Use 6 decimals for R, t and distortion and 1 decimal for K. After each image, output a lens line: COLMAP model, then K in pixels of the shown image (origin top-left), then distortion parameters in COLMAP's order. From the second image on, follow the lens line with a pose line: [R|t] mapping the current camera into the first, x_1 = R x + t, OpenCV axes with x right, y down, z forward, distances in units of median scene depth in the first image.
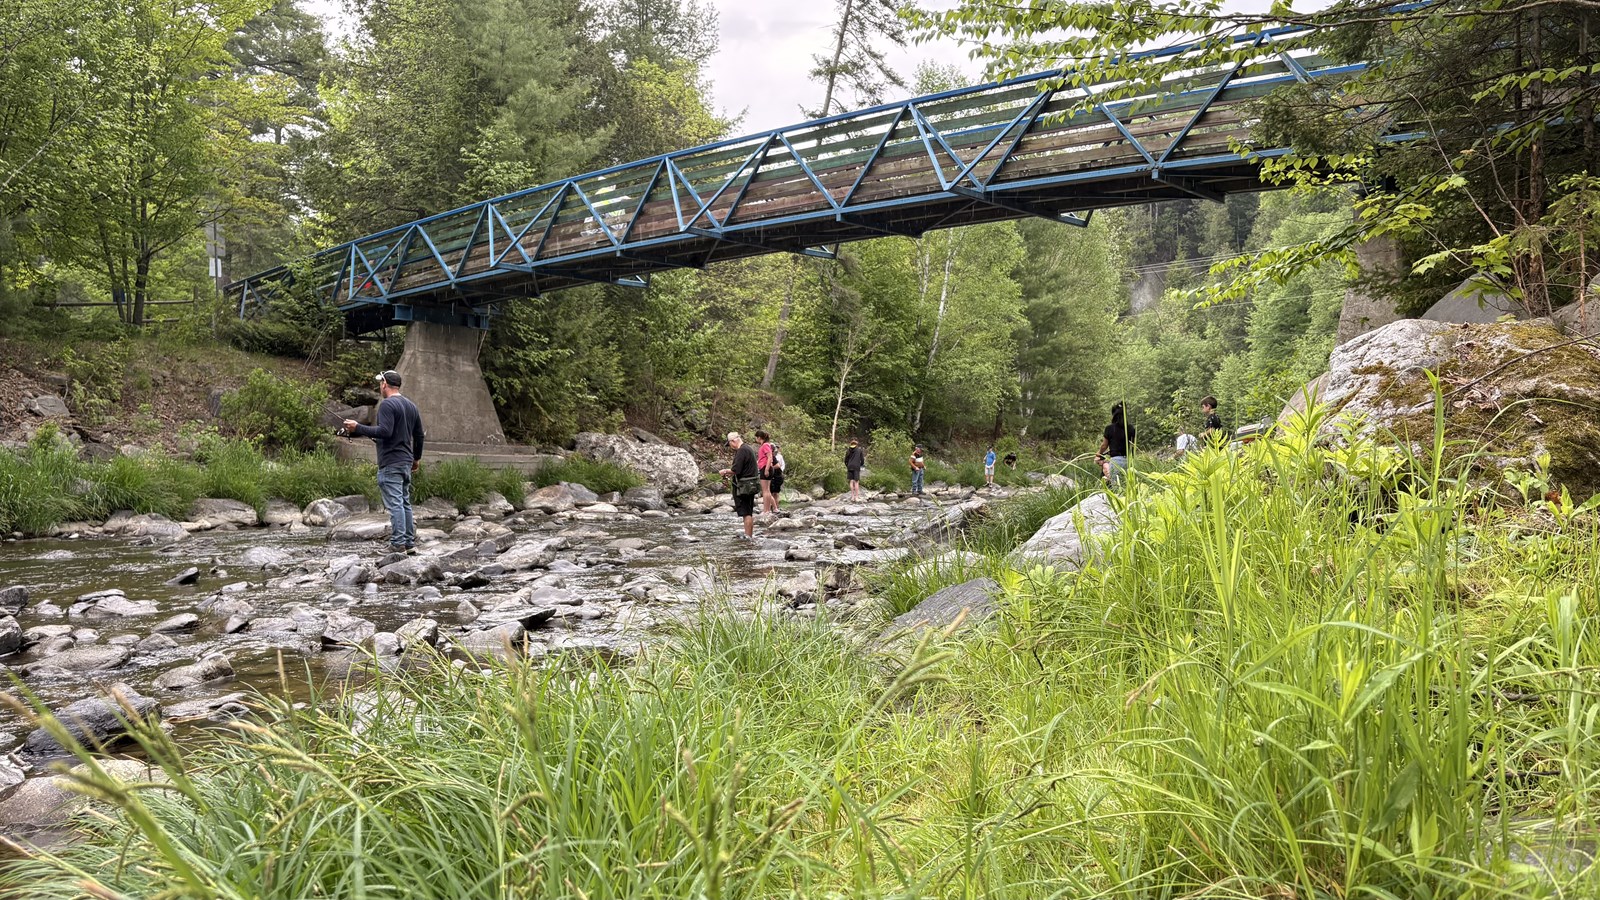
lens RADIAL K [[1263.2, 0, 800.0], [0, 1263.2, 450.0], [0, 0, 1]] dist [0.073458, -0.090068]
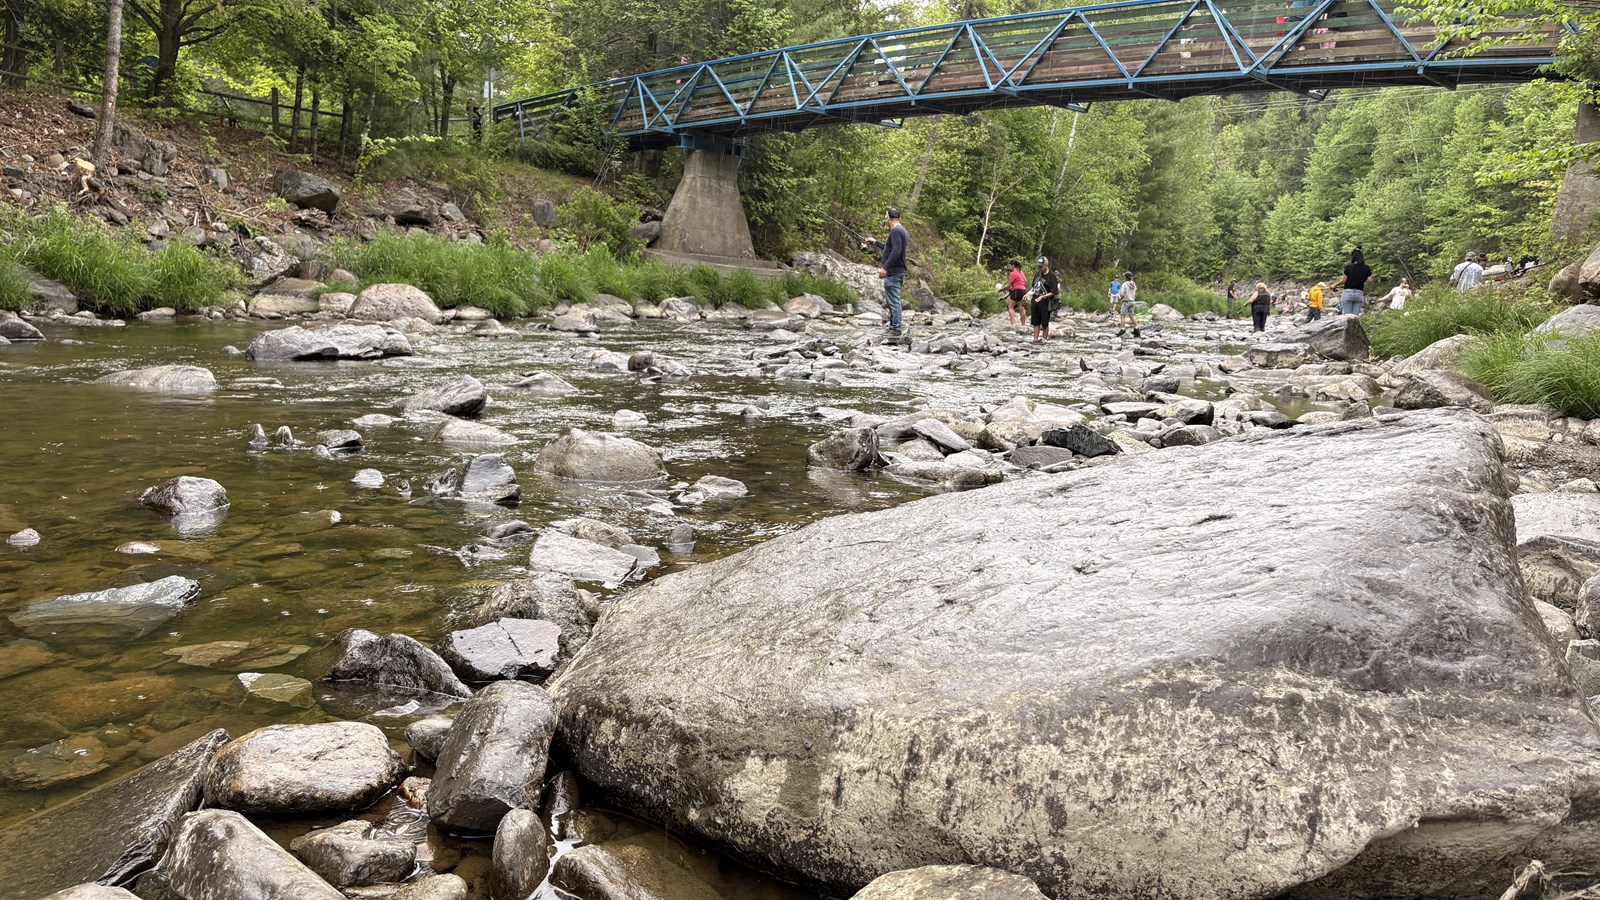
lens RADIAL K [[1282.1, 0, 800.0], [0, 1282.1, 450.0], [0, 0, 1]] dist [0.041821, -0.003250]
pose [[0.999121, 0.041331, 0.007031, -0.198954], [-0.041906, 0.989608, 0.137549, 0.006306], [-0.001273, -0.137723, 0.990470, -0.209285]]
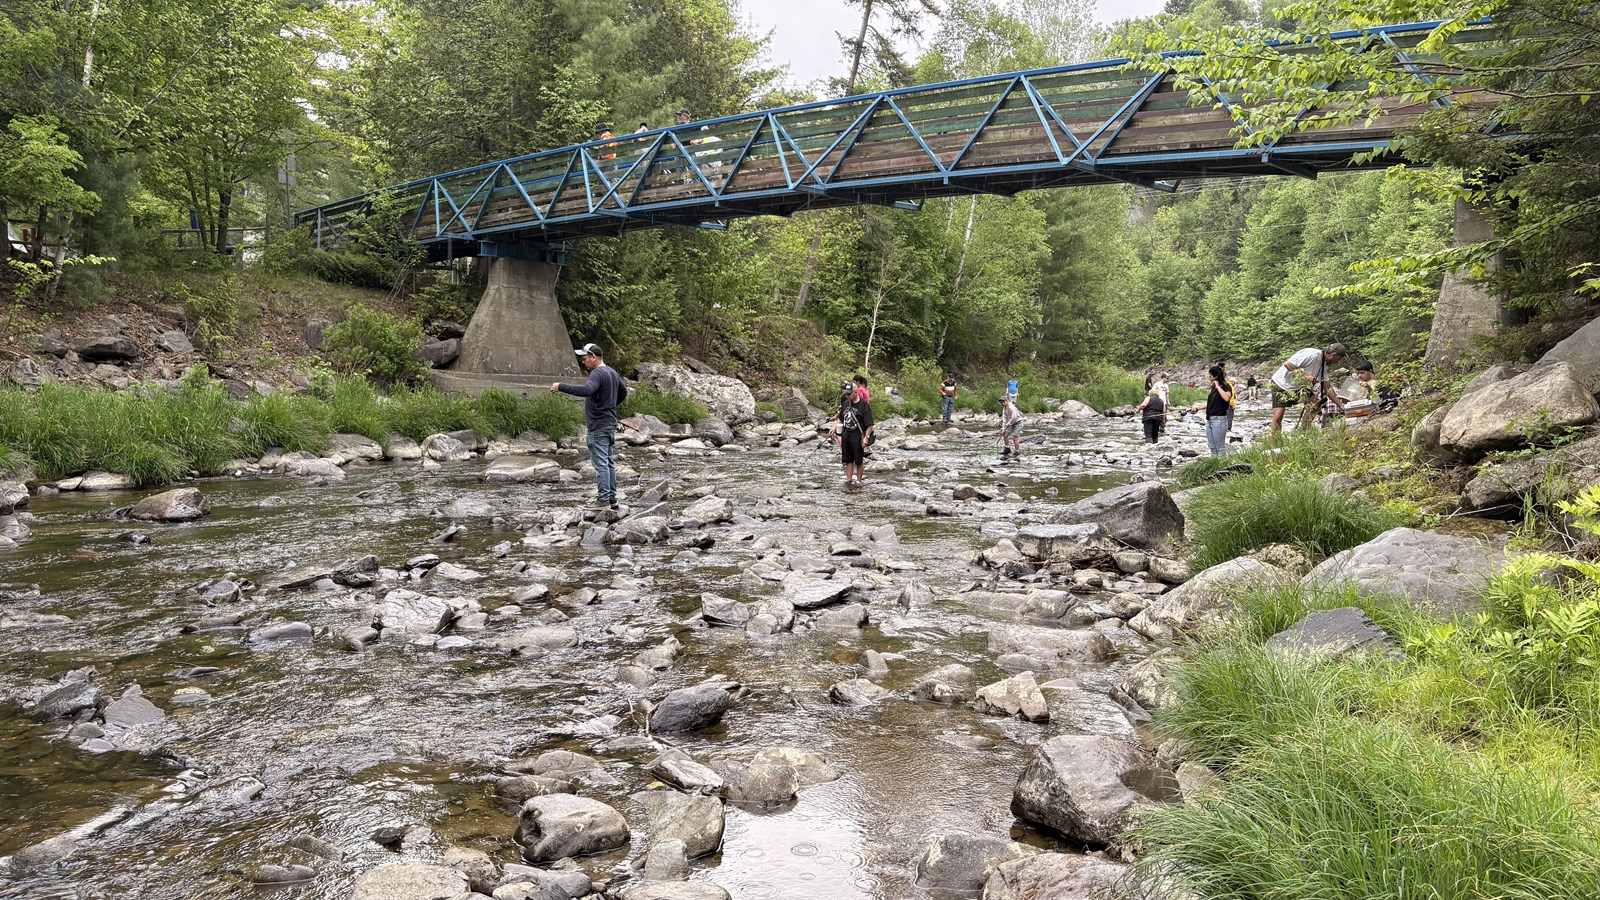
lens RADIAL K [[1263.2, 0, 800.0], [0, 1263.2, 450.0], [0, 0, 1]] dist [0.073458, -0.090068]
pose [[0.999598, 0.014475, 0.024396, -0.078886], [-0.016267, 0.997057, 0.074925, -0.025729], [-0.023239, -0.075291, 0.996891, -0.048360]]
